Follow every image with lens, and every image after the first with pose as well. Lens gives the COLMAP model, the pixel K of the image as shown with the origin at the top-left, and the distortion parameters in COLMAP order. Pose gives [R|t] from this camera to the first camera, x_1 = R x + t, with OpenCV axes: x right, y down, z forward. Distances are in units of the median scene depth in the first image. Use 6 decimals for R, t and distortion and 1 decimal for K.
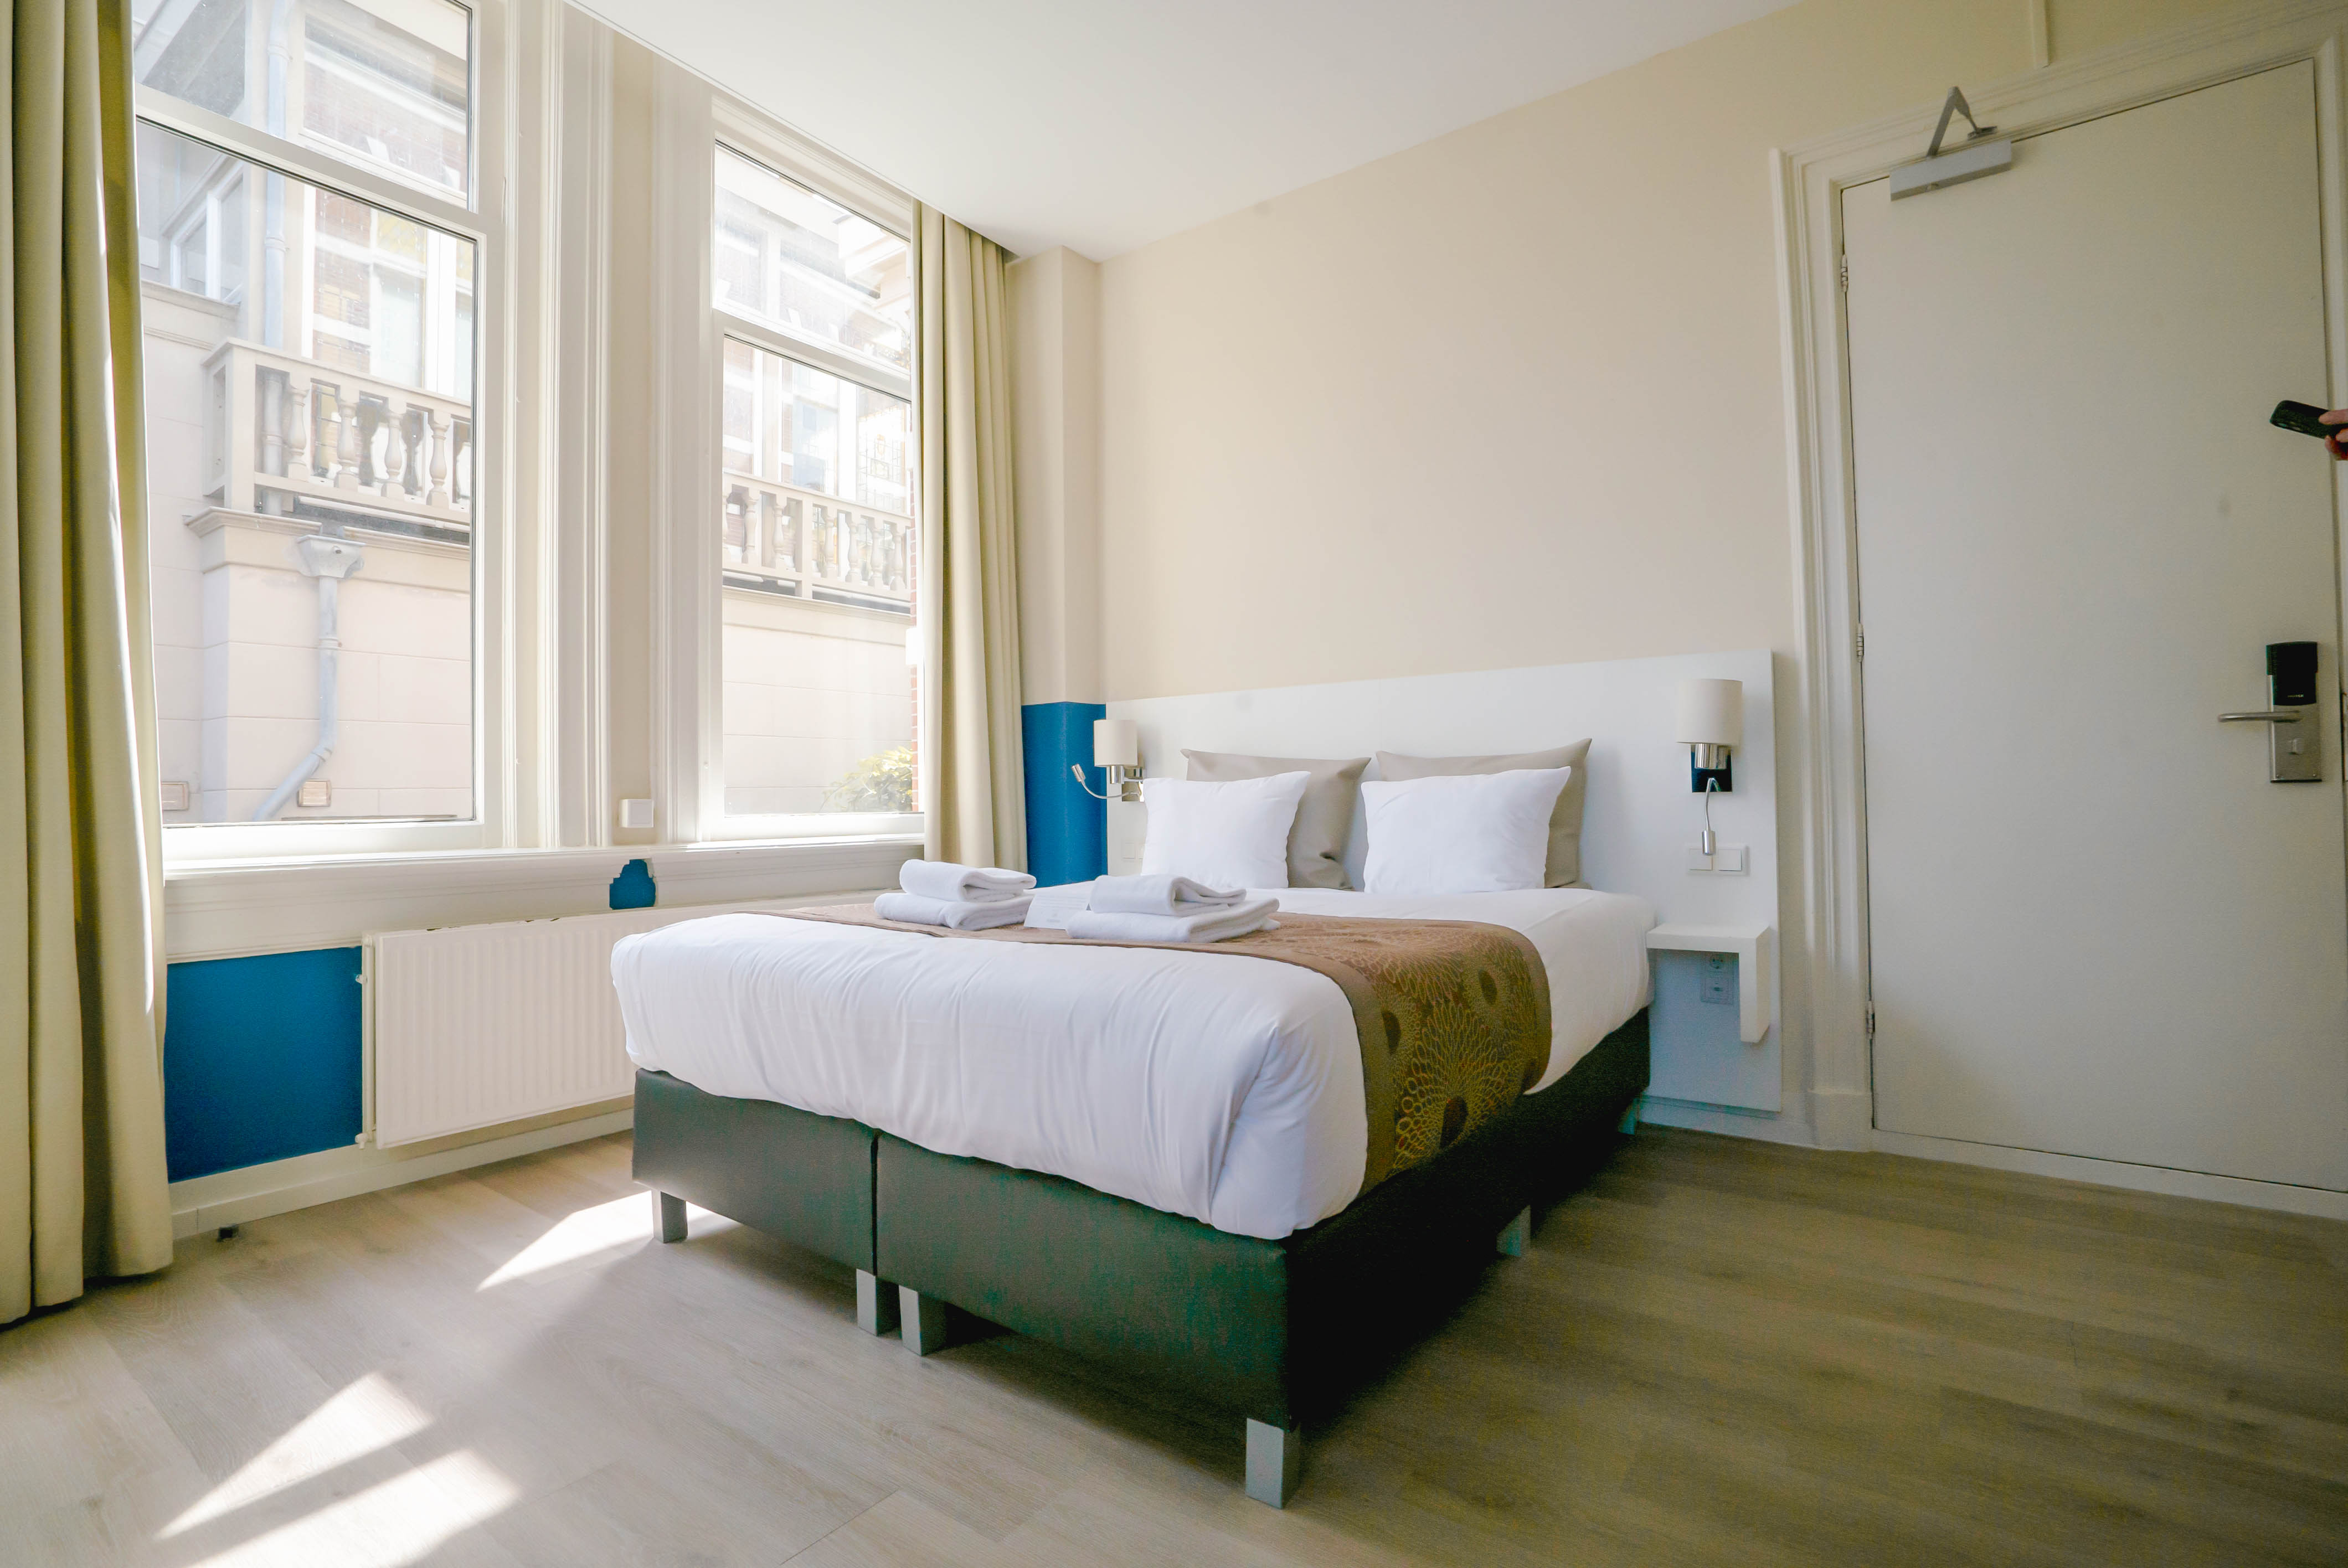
lens RADIAL K [[1087.2, 0, 1174.6], [0, 1087.2, 792.0], [0, 0, 1]] dist [-0.044794, 0.001935]
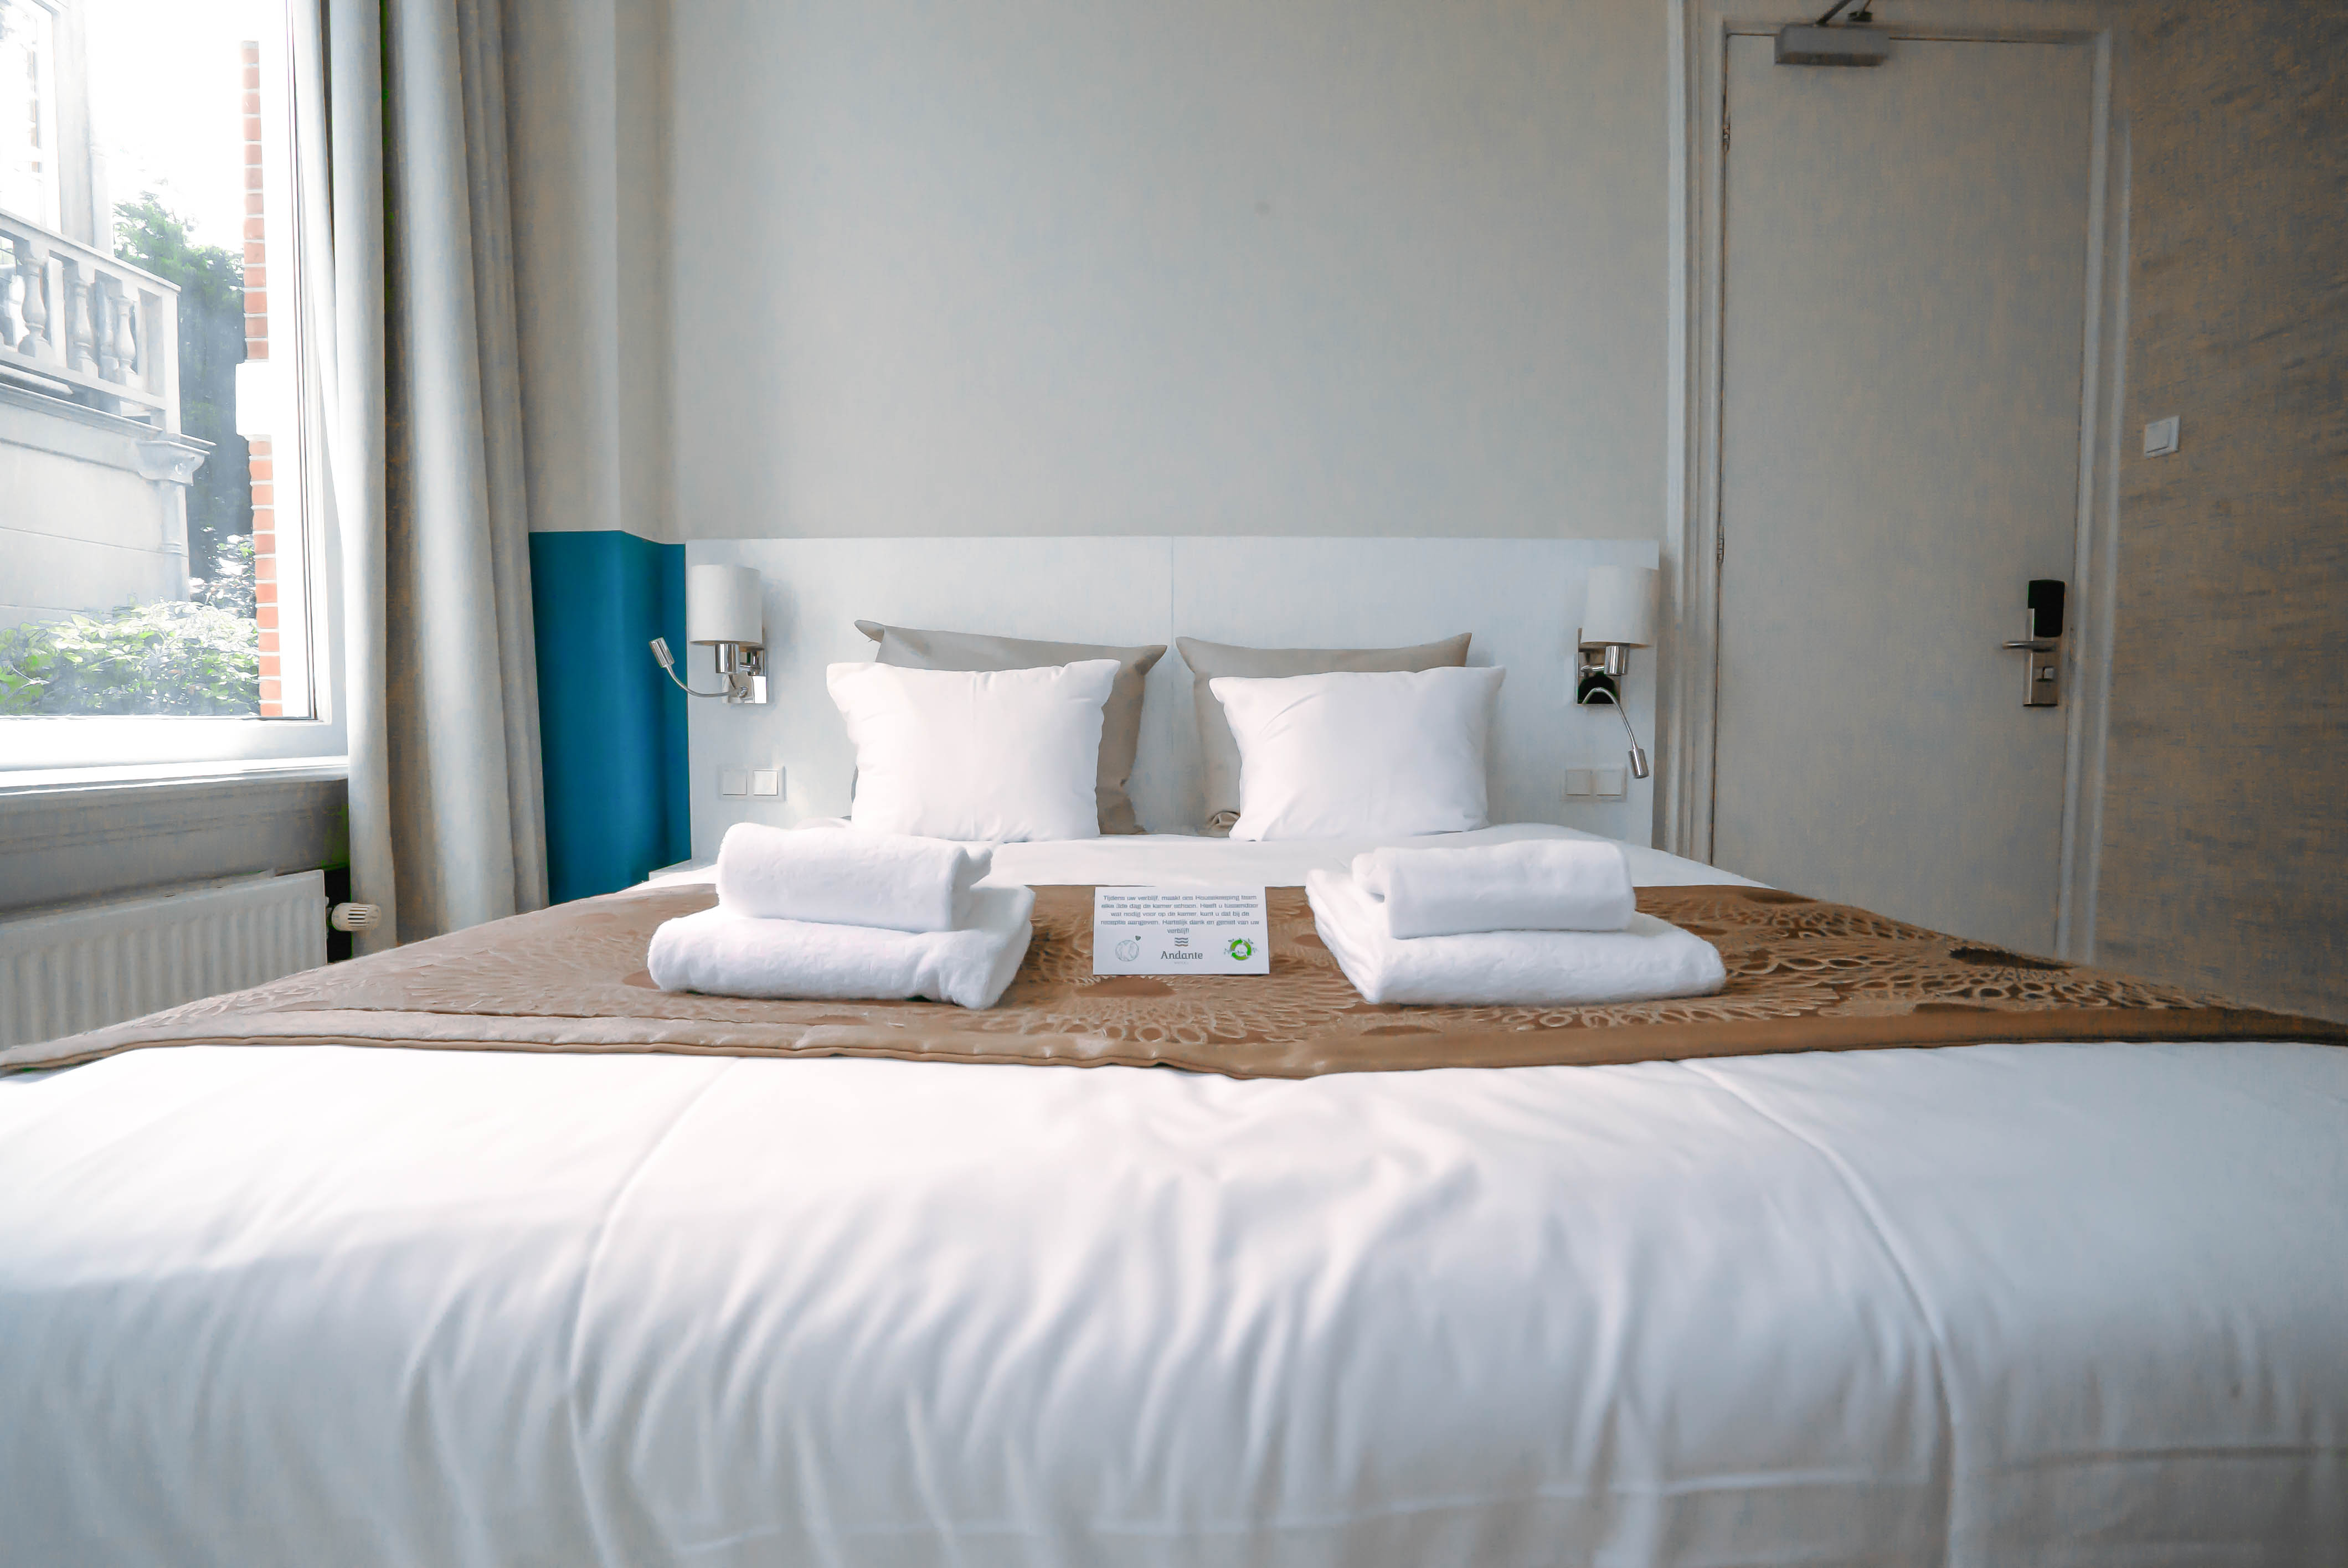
lens RADIAL K [[1087.2, 0, 1170.5], [0, 1087.2, 784.9], [0, 0, 1]] dist [-0.044794, 0.001935]
pose [[0.821279, -0.020879, 0.570144, -0.252042], [-0.019953, 0.997668, 0.065277, 0.014299], [-0.570177, -0.064987, 0.818947, 0.449783]]
